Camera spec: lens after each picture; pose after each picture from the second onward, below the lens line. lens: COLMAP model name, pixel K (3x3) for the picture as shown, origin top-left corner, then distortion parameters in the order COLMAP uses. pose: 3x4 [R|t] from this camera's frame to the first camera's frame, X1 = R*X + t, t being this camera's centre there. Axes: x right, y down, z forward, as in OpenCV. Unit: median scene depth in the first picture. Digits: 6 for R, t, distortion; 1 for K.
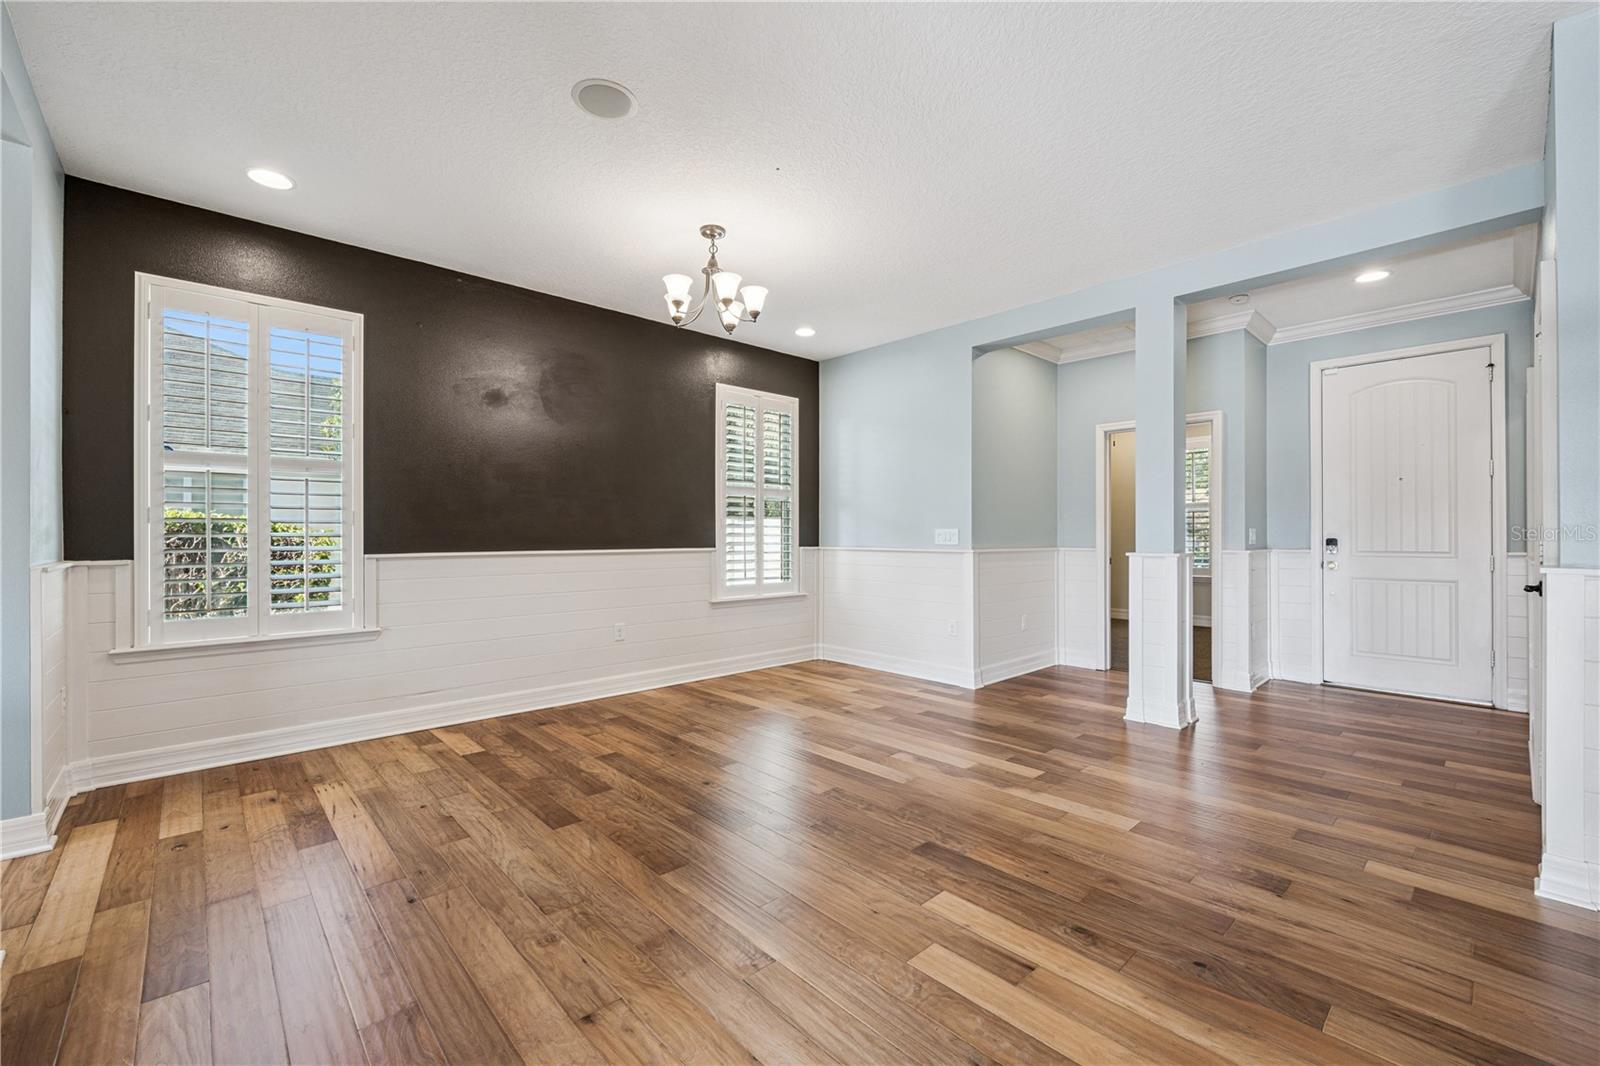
lens RADIAL K [[659.6, 0, 810.5], [0, 659.6, 534.4], [0, 0, 1]] dist [0.000570, -0.000243]
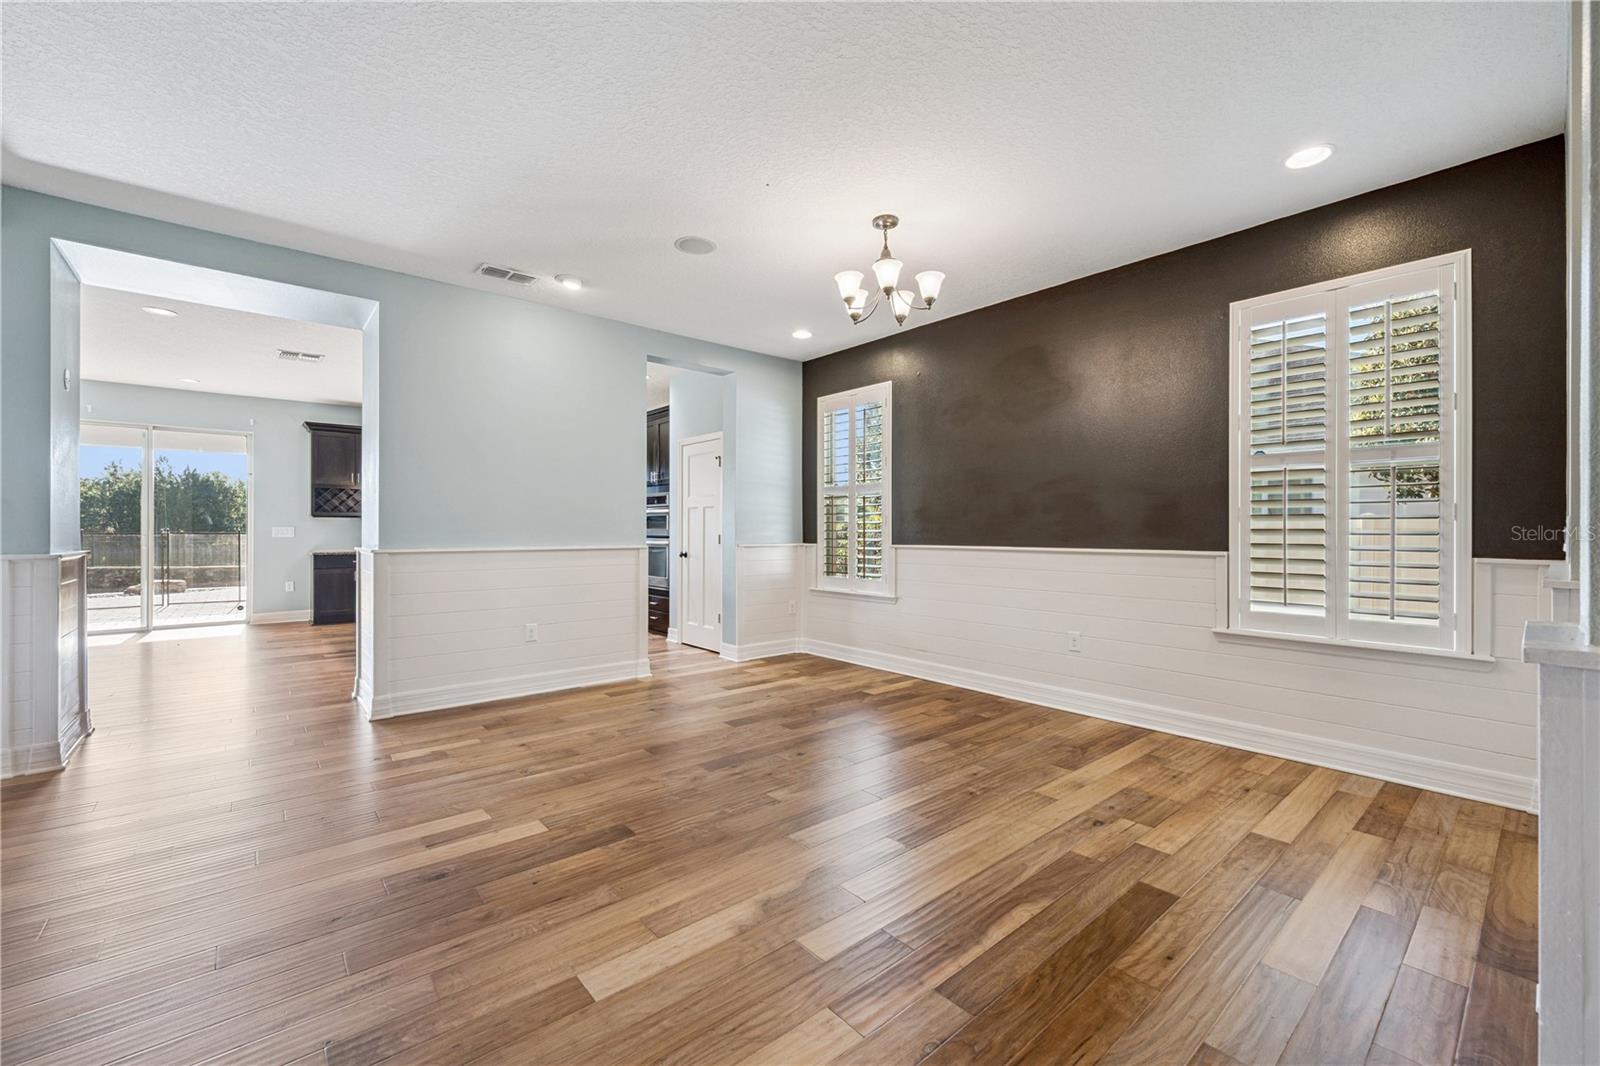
lens RADIAL K [[659.6, 0, 801.4], [0, 659.6, 529.8], [0, 0, 1]] dist [0.000570, -0.000243]
pose [[-0.053985, -0.000709, -0.998541, 0.948529], [-0.001607, 0.999999, -0.000623, -0.001095], [0.998540, 0.001571, -0.053986, 1.053959]]
